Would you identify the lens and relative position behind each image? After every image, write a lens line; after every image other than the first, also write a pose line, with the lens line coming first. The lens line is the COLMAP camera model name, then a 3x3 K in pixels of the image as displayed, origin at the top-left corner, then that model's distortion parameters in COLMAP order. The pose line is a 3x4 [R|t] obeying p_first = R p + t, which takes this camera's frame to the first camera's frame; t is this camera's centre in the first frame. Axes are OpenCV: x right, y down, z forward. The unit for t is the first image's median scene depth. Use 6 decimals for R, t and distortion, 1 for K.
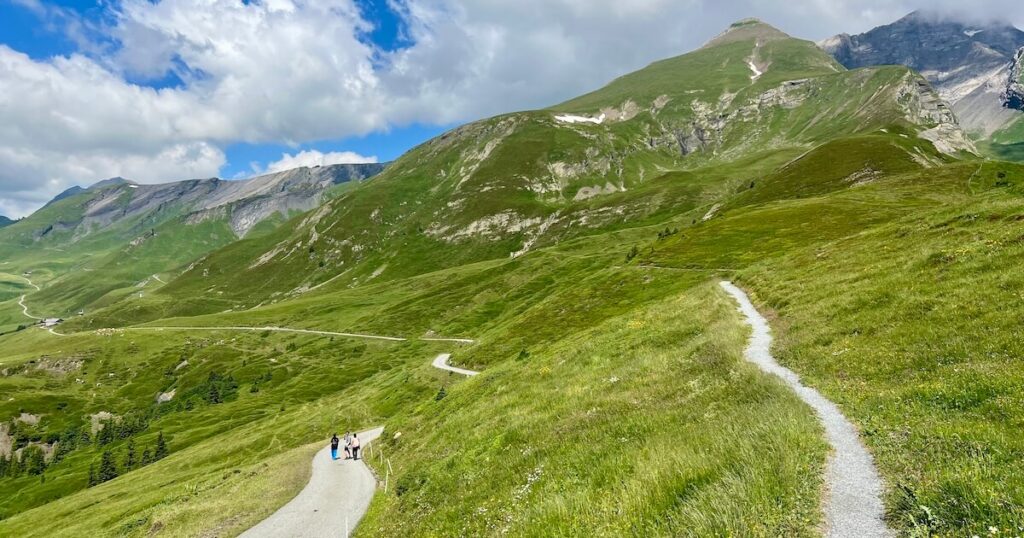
lens RADIAL K [[783.3, 0, 511.8], [0, 783.3, 269.0], [0, 0, 1]] dist [0.014802, 0.005248]
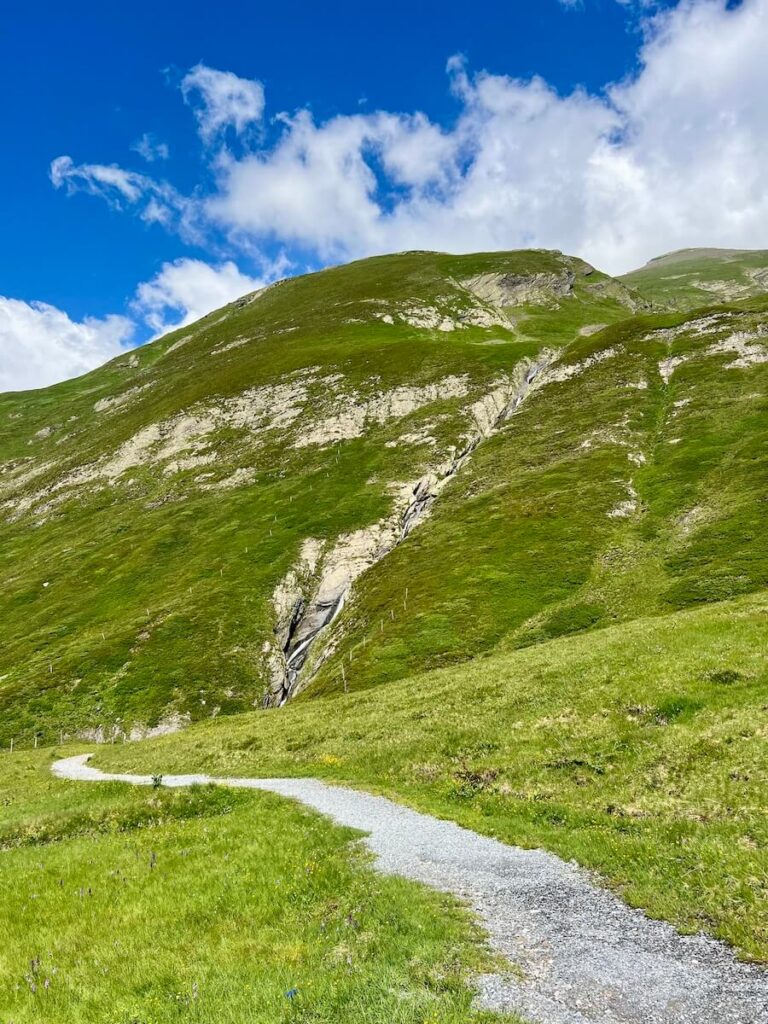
lens RADIAL K [[776.6, 0, 384.6], [0, 776.6, 511.9], [0, 0, 1]] dist [0.042877, -0.025026]
pose [[0.998295, -0.014143, 0.056639, 0.005076], [0.021653, 0.990709, -0.134262, -0.006639], [-0.054214, 0.135260, 0.989326, 0.808037]]
